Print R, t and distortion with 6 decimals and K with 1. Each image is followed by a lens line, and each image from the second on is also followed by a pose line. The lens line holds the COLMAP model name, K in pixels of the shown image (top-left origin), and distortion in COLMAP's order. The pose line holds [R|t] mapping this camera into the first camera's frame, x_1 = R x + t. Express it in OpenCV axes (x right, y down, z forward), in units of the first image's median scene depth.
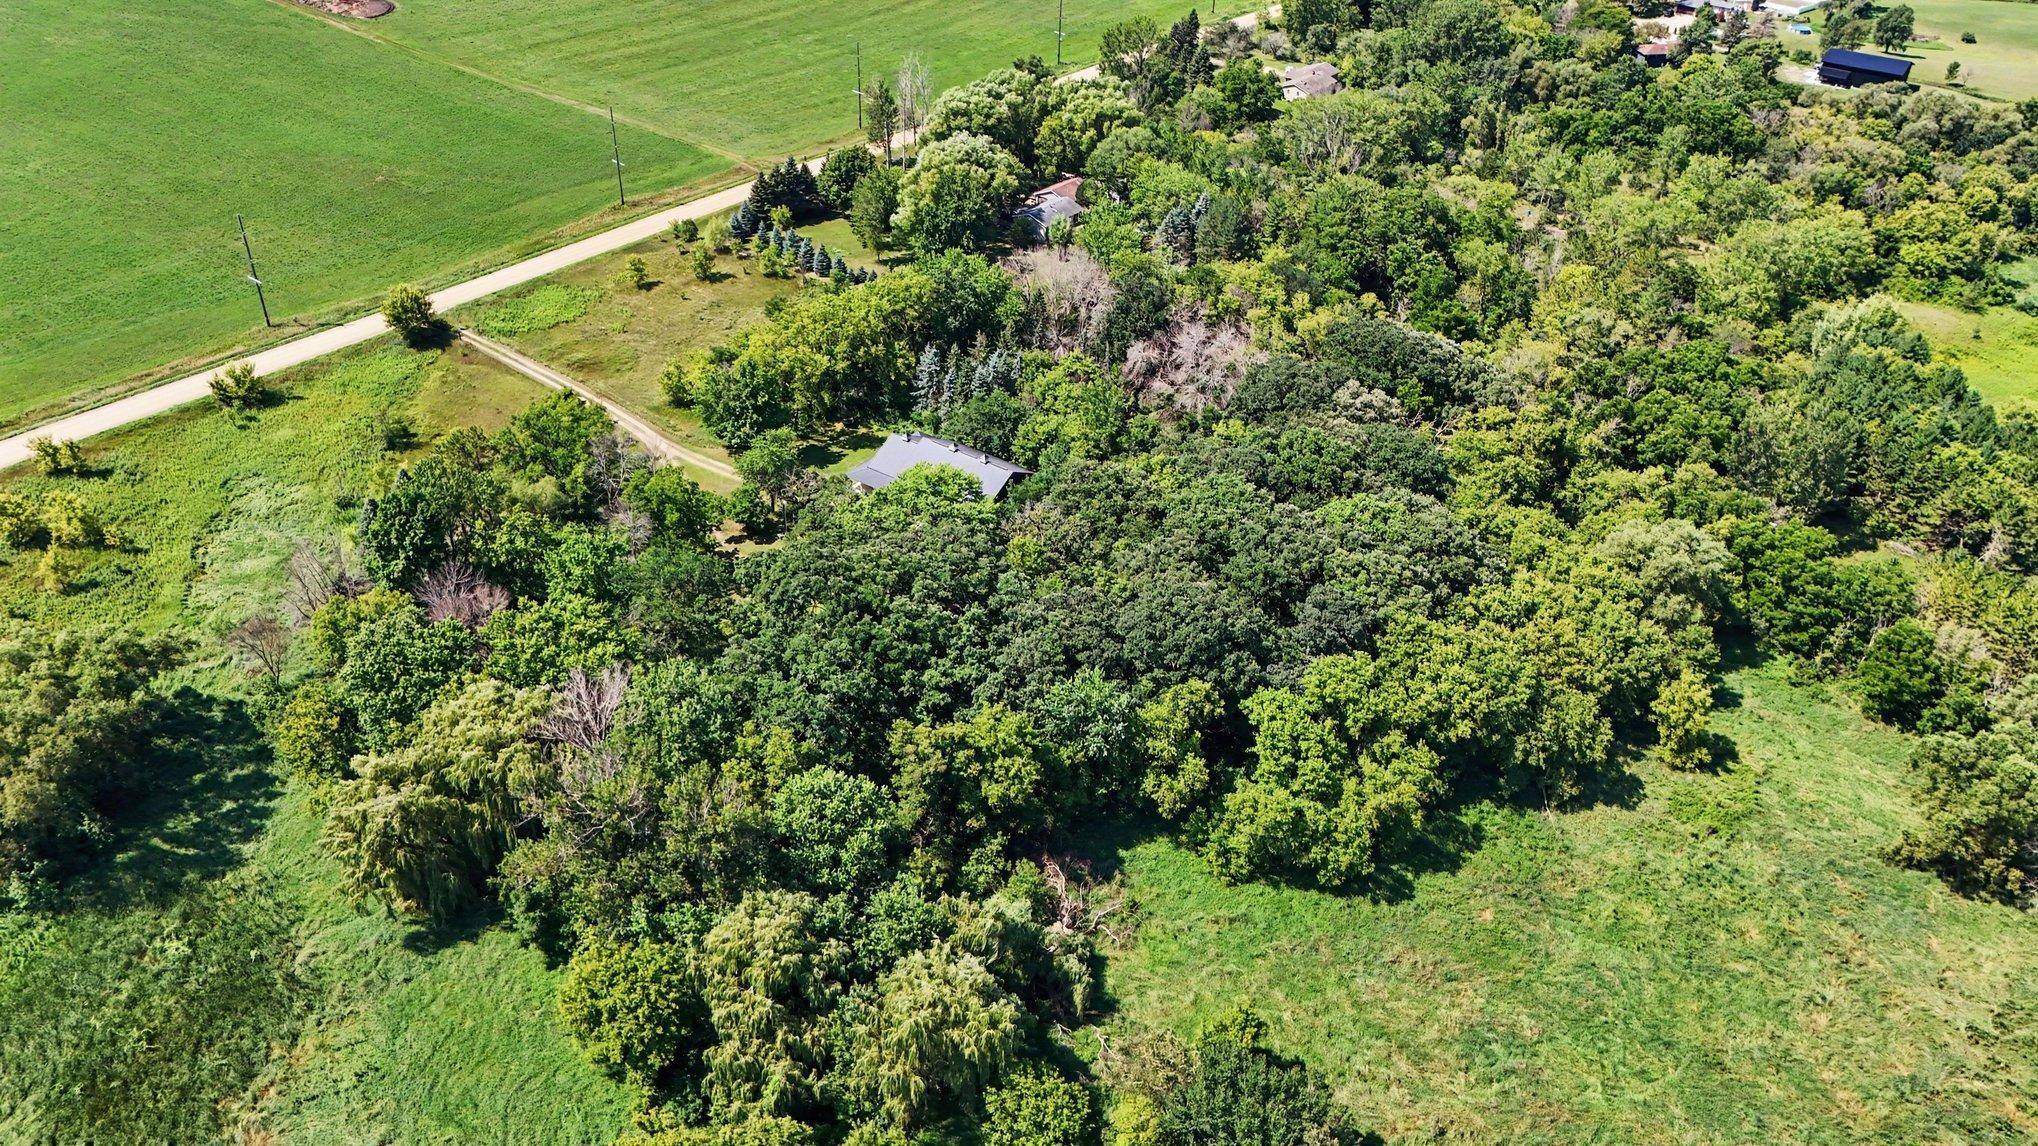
lens RADIAL K [[1473.2, 0, 1023.1], [0, 1473.2, 576.2], [0, 0, 1]] dist [0.041615, -0.016536]
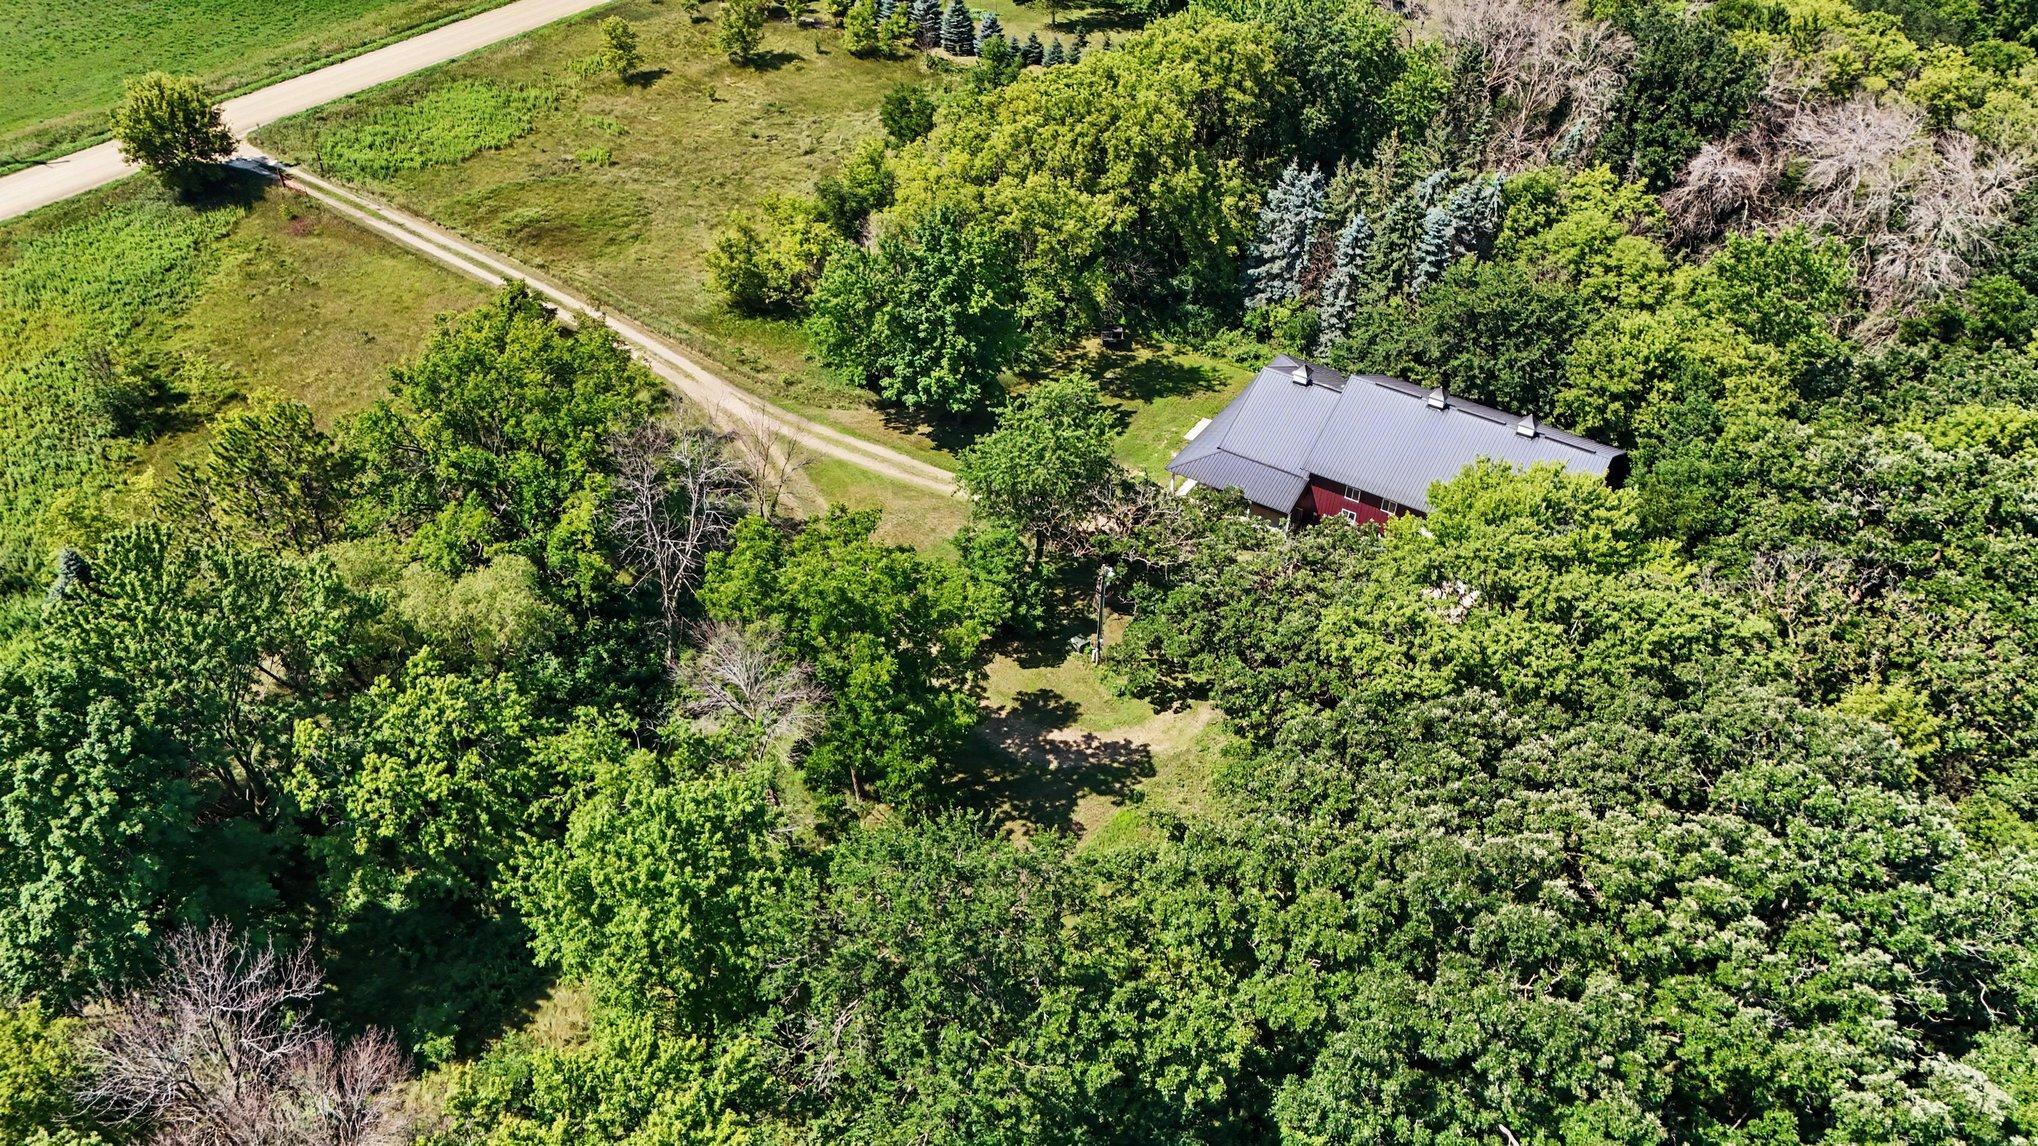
lens RADIAL K [[1473.2, 0, 1019.3], [0, 1473.2, 570.1], [0, 0, 1]] dist [0.041615, -0.016536]
pose [[0.998363, -0.038682, 0.042129, -0.171504], [0.034670, 0.995146, 0.092104, -0.074199], [-0.045487, -0.090493, 0.994858, 0.517127]]
